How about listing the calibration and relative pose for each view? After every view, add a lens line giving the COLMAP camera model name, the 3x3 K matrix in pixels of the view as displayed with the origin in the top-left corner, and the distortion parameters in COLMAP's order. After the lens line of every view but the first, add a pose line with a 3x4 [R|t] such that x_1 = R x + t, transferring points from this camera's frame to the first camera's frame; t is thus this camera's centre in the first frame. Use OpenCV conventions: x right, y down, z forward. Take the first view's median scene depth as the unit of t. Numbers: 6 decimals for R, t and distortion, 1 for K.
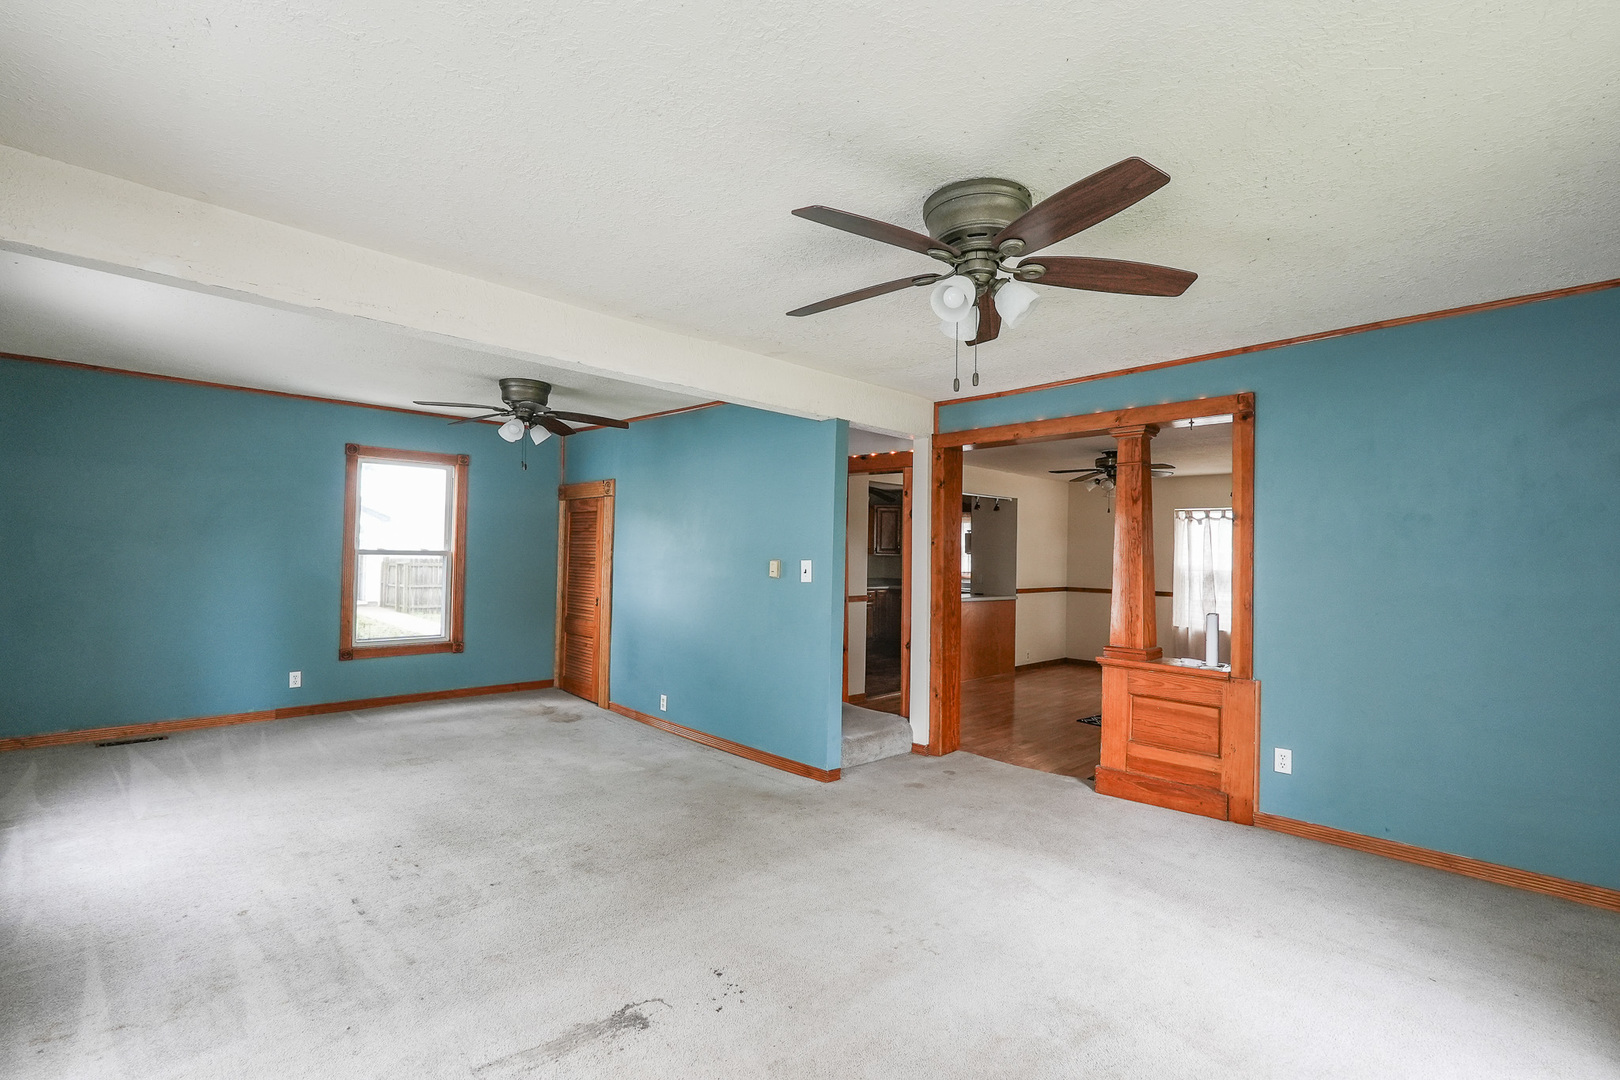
lens RADIAL K [[739.9, 0, 808.2], [0, 739.9, 537.2], [0, 0, 1]] dist [-0.020473, 0.009330]
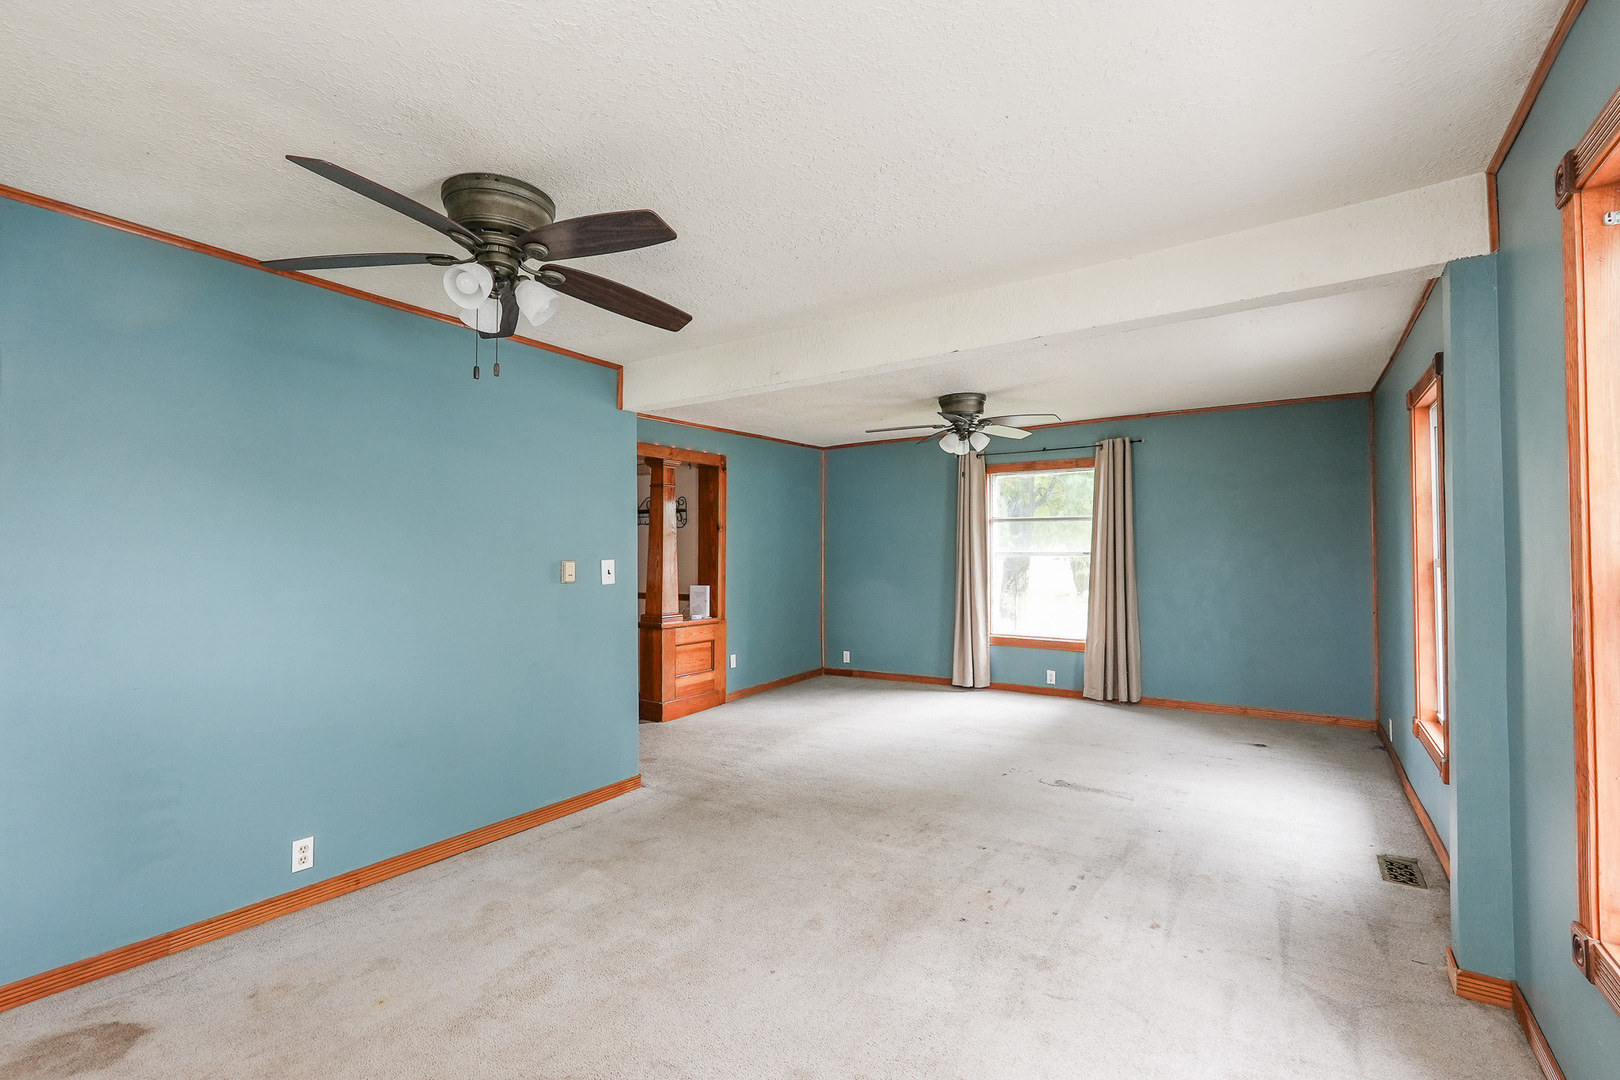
lens RADIAL K [[739.9, 0, 807.0], [0, 739.9, 541.5], [0, 0, 1]] dist [-0.020473, 0.009330]
pose [[-0.214066, -0.001434, 0.976818, -0.930469], [-0.022911, 0.999731, -0.003554, 0.006903], [-0.976551, -0.023140, -0.214041, 0.956693]]
